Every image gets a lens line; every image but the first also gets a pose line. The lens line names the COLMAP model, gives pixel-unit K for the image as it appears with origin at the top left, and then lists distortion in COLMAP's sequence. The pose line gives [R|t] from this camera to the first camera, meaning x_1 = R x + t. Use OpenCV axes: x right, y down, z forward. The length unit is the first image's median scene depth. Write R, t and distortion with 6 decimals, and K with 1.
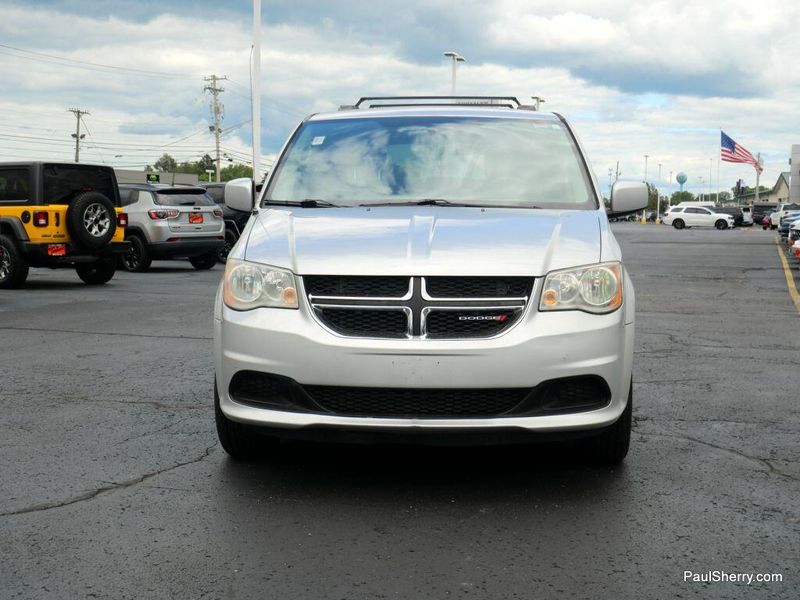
lens RADIAL K [[1293.5, 0, 400.0], [0, 1293.5, 300.0], [0, 0, 1]] dist [0.027037, 0.036815]
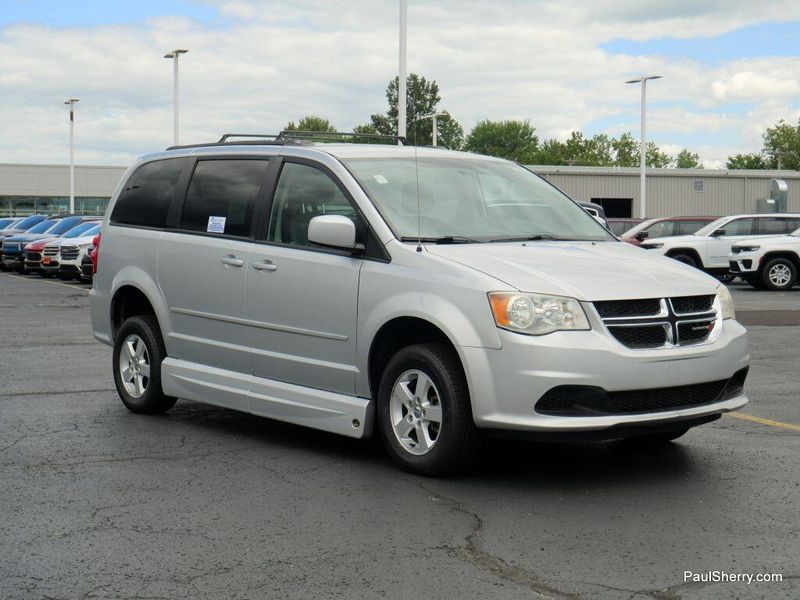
lens RADIAL K [[1293.5, 0, 400.0], [0, 1293.5, 300.0], [0, 0, 1]] dist [0.027037, 0.036815]
pose [[0.777104, -0.046459, 0.627655, -0.975071], [0.055302, 0.998455, 0.005436, -0.037157], [-0.626938, 0.030486, 0.778473, 0.180987]]
